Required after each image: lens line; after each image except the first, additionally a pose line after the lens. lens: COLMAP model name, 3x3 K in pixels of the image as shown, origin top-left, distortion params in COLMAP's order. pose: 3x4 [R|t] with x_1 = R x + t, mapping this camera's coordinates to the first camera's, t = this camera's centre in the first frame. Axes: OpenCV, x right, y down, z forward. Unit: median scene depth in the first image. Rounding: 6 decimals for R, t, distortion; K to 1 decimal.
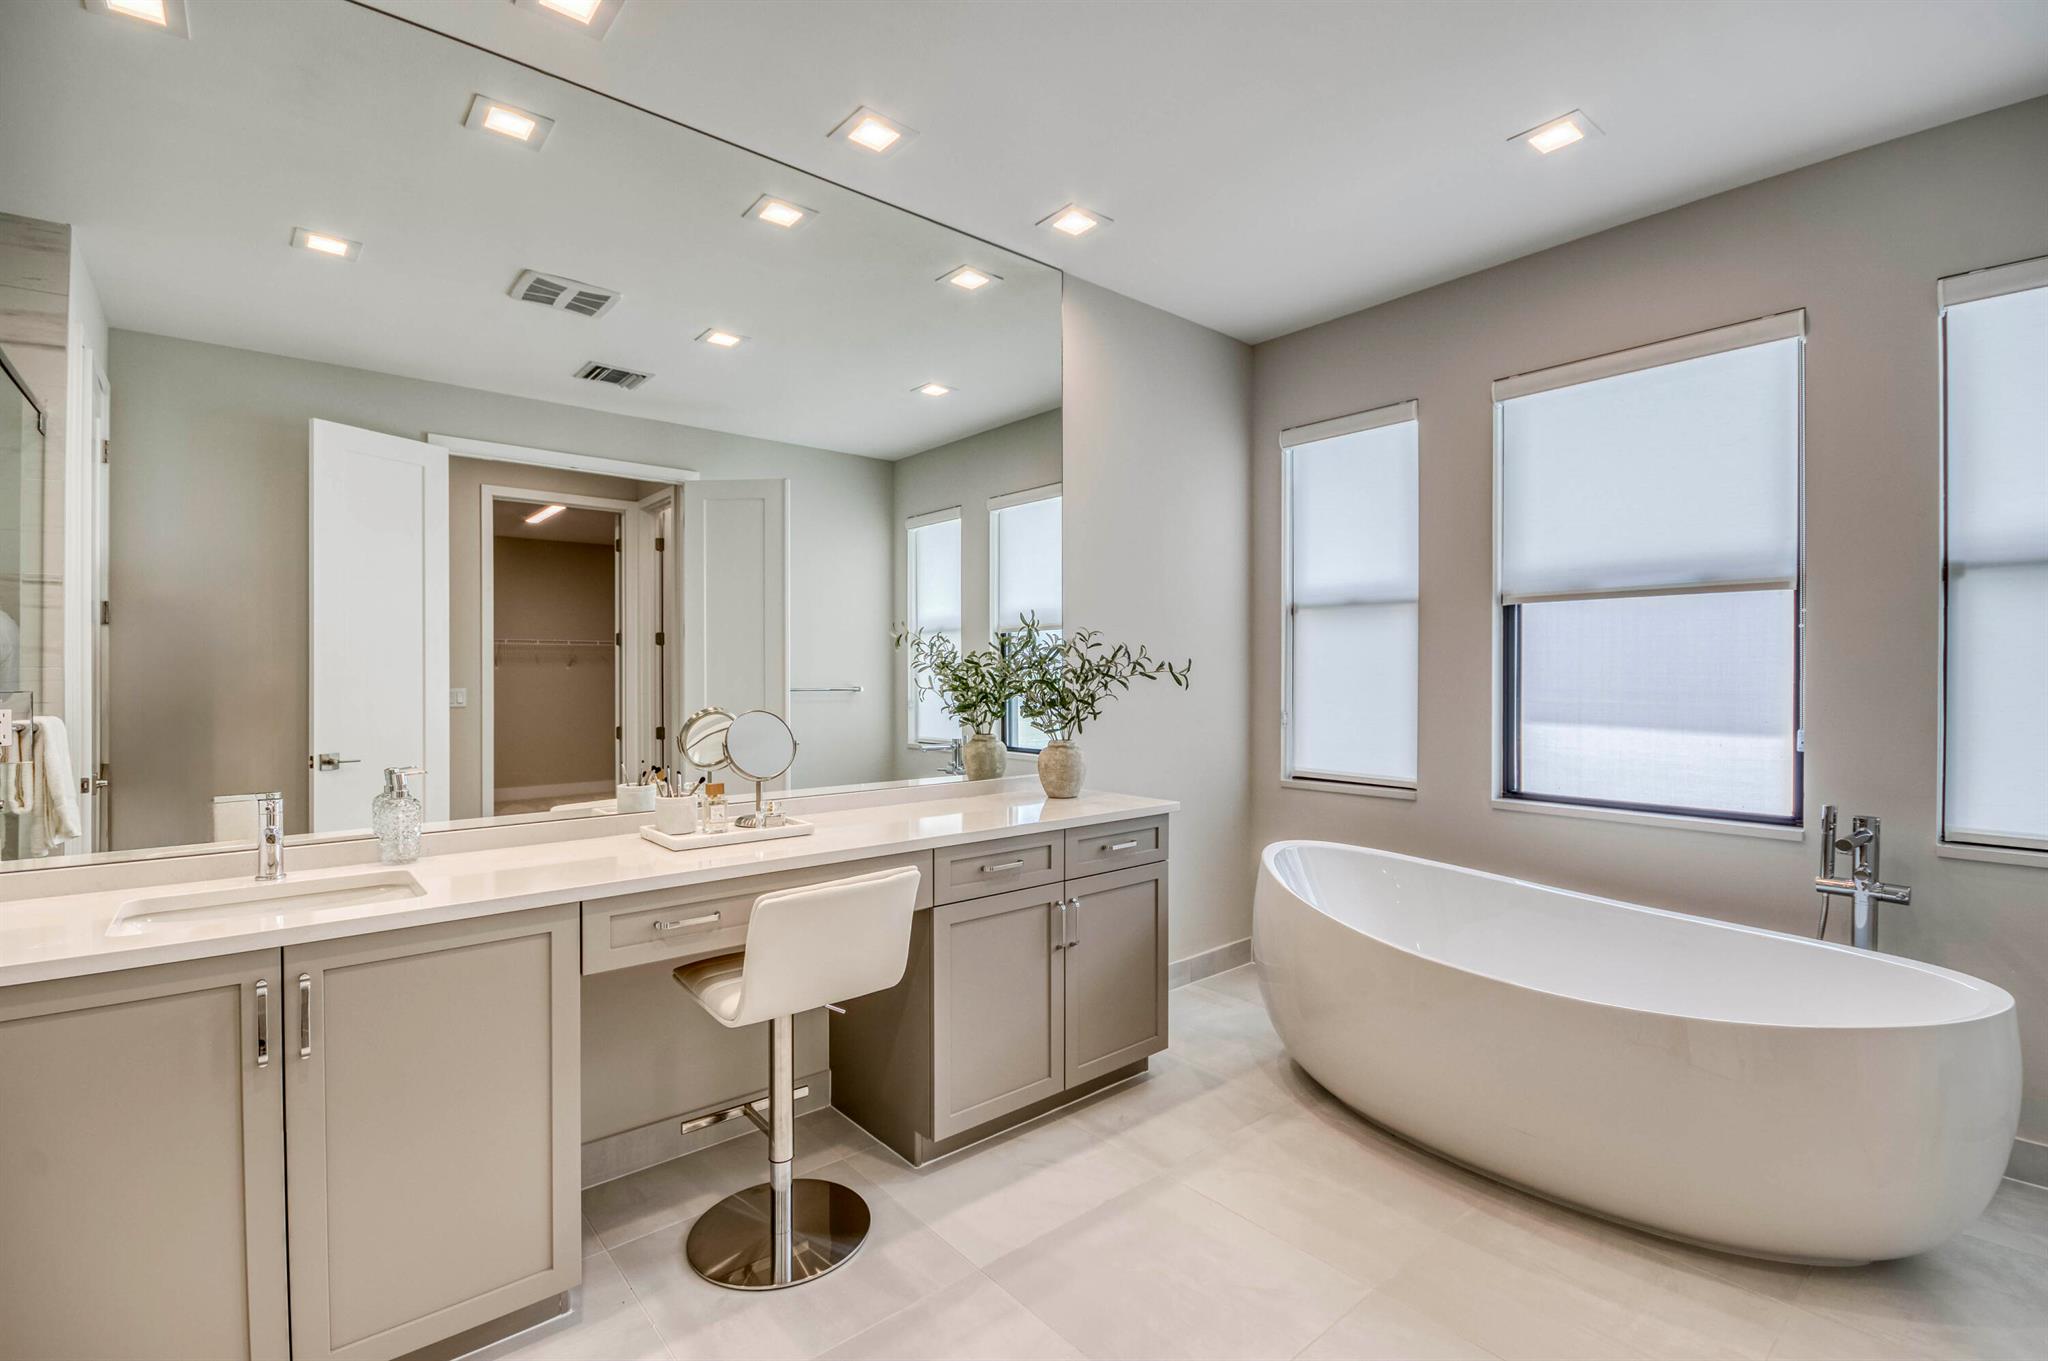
lens RADIAL K [[916.6, 0, 1038.2], [0, 916.6, 697.7], [0, 0, 1]] dist [-0.001218, -0.000501]
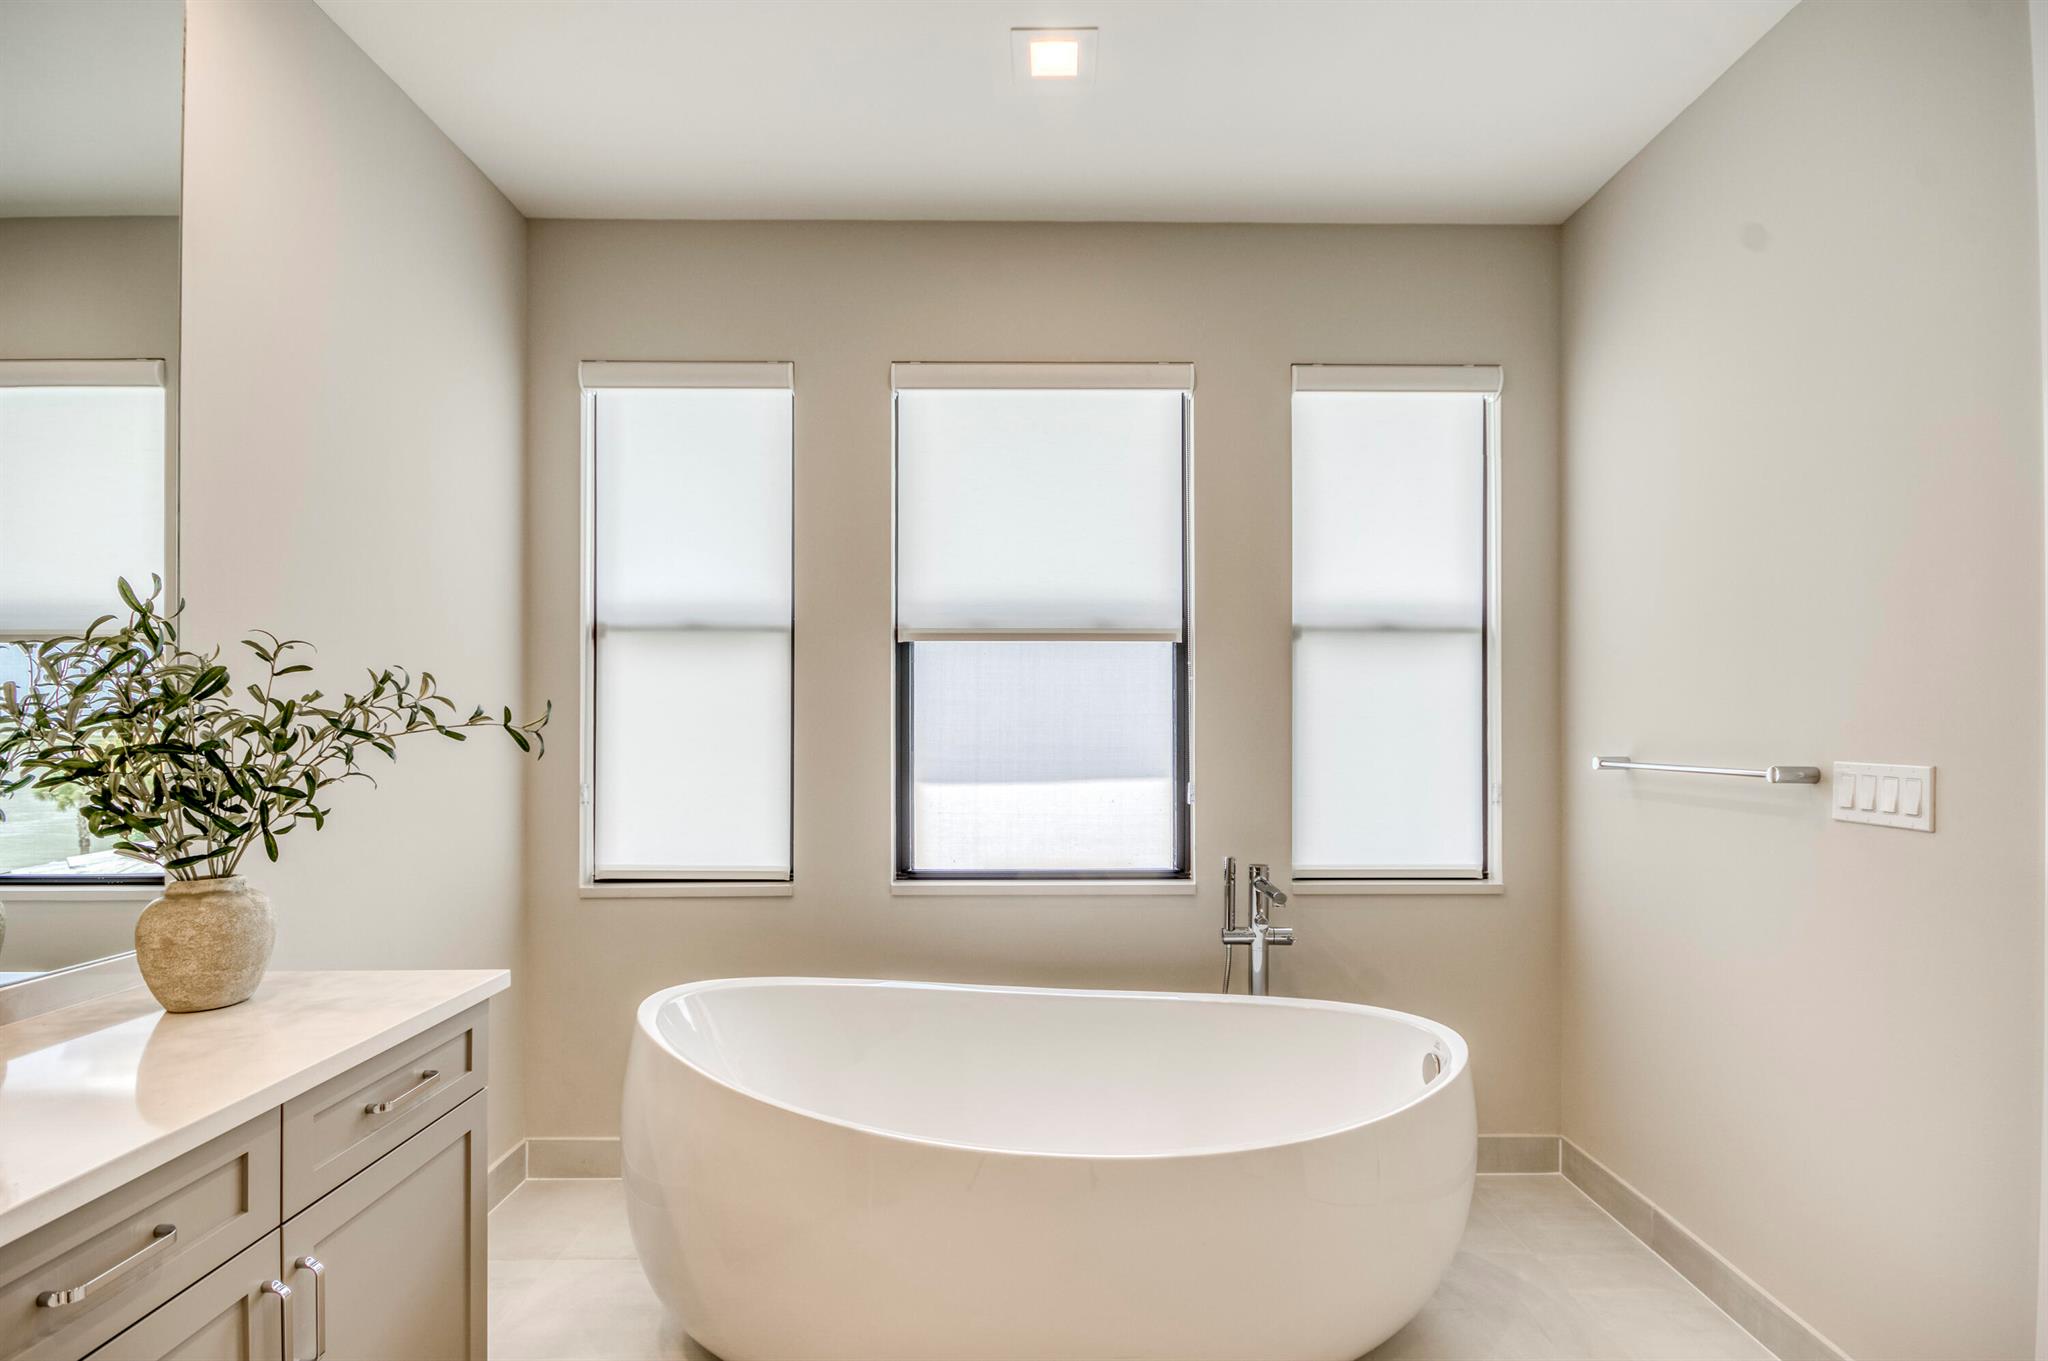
lens RADIAL K [[976.6, 0, 1049.3], [0, 976.6, 720.8], [0, 0, 1]] dist [0.001700, -0.009507]
pose [[0.642203, 0.001372, 0.766534, -0.074478], [0.020861, 0.999597, -0.019267, -0.012745], [-0.766251, 0.028364, 0.641915, 0.379842]]
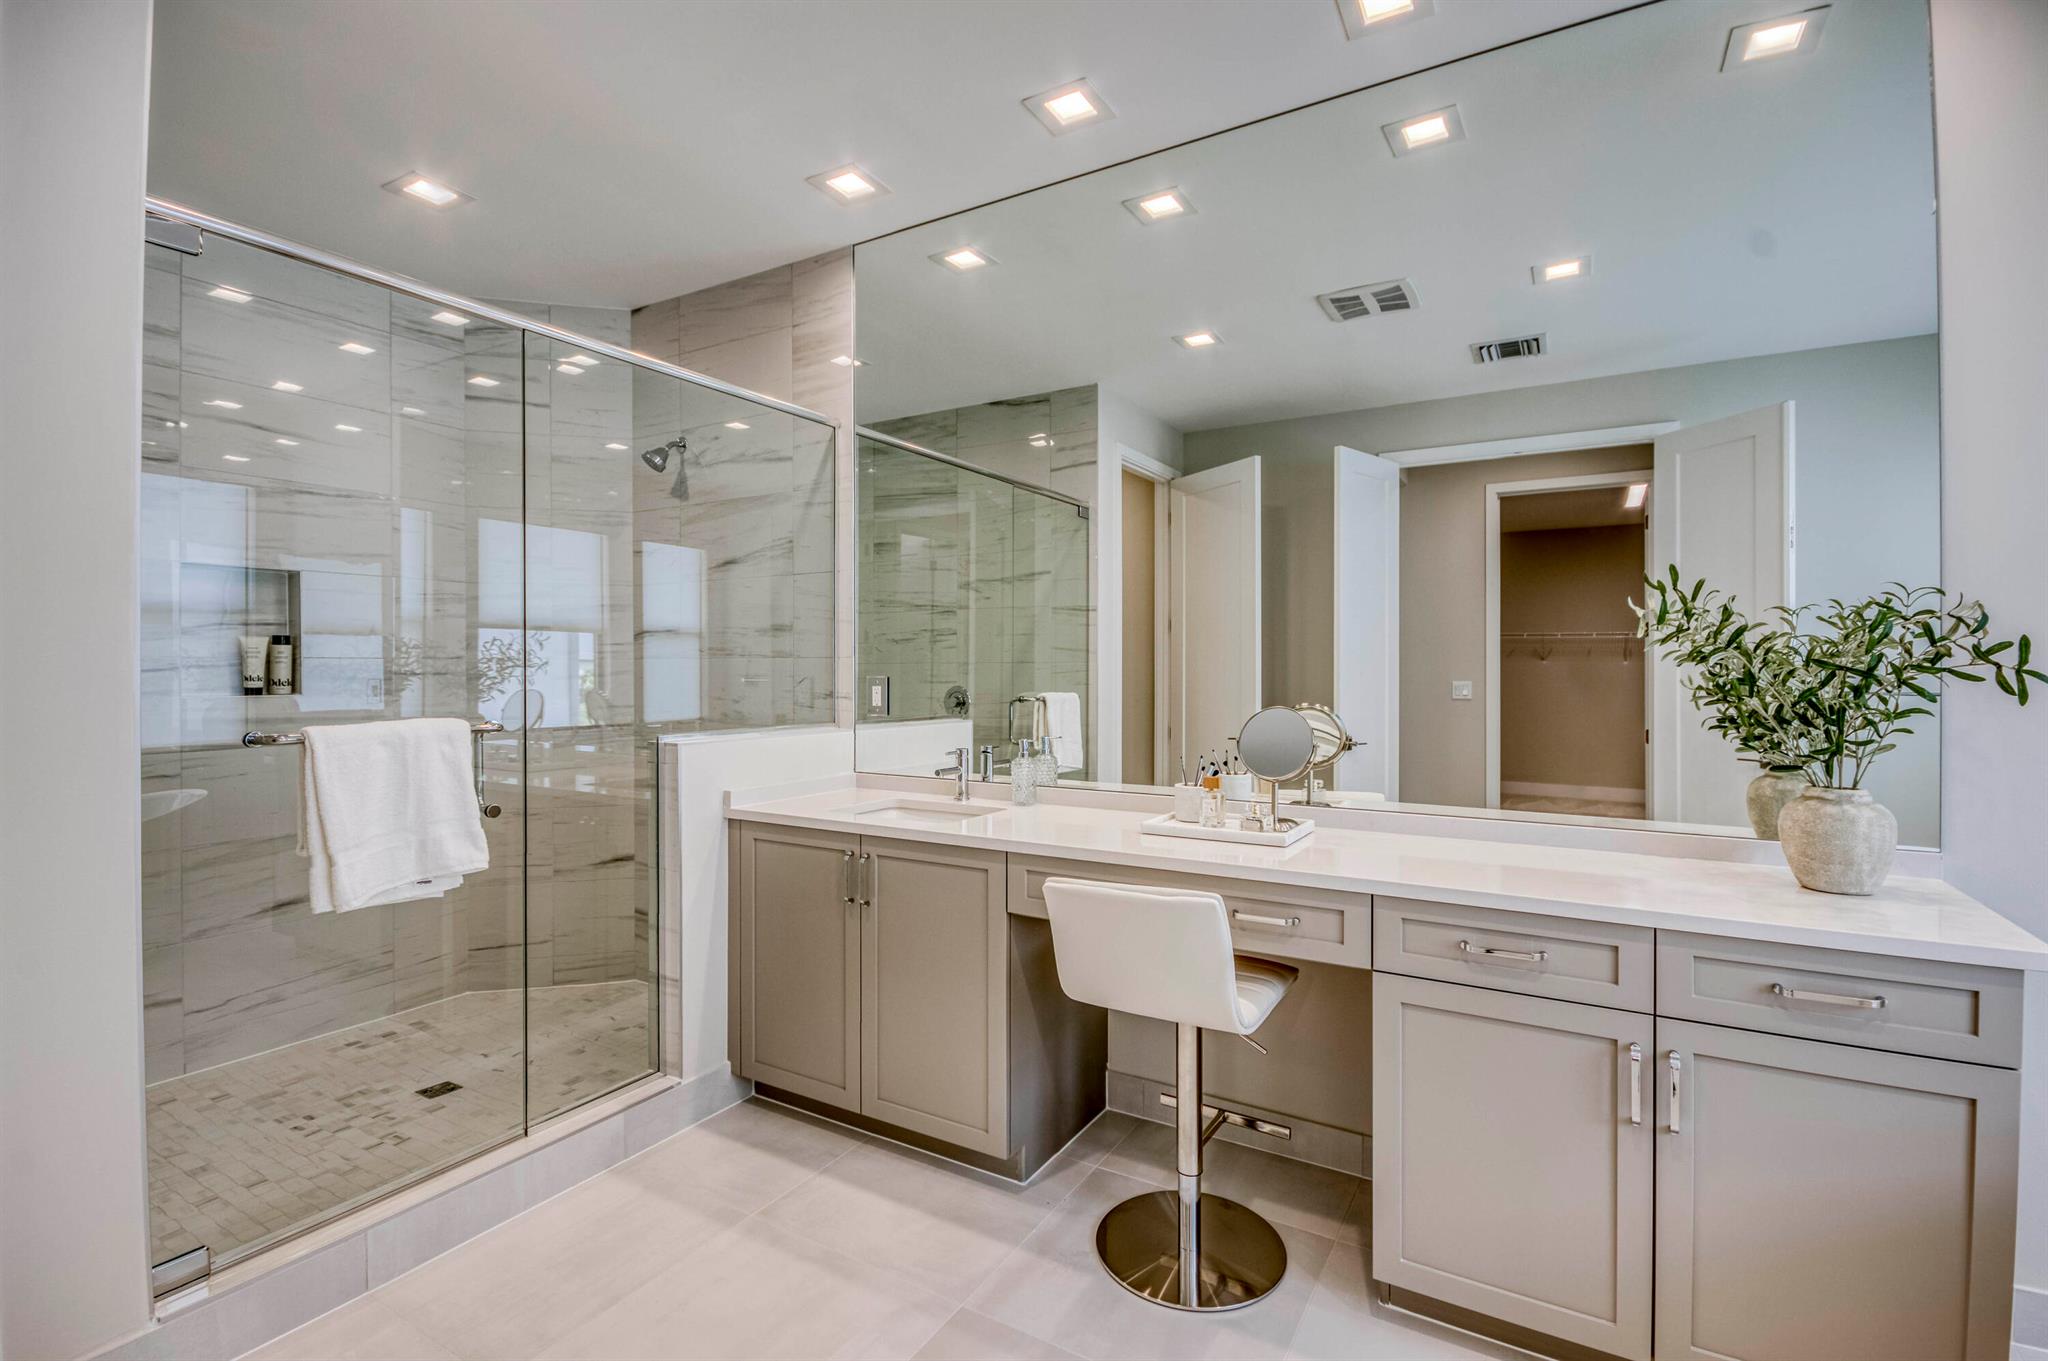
lens RADIAL K [[924.5, 0, 1027.9], [0, 924.5, 675.5], [0, 0, 1]] dist [-0.002267, -0.000268]
pose [[0.328583, 0.010063, -0.944422, 0.398312], [-0.027641, 0.999617, 0.001034, -0.009872], [0.944071, 0.025765, 0.328735, 0.353429]]
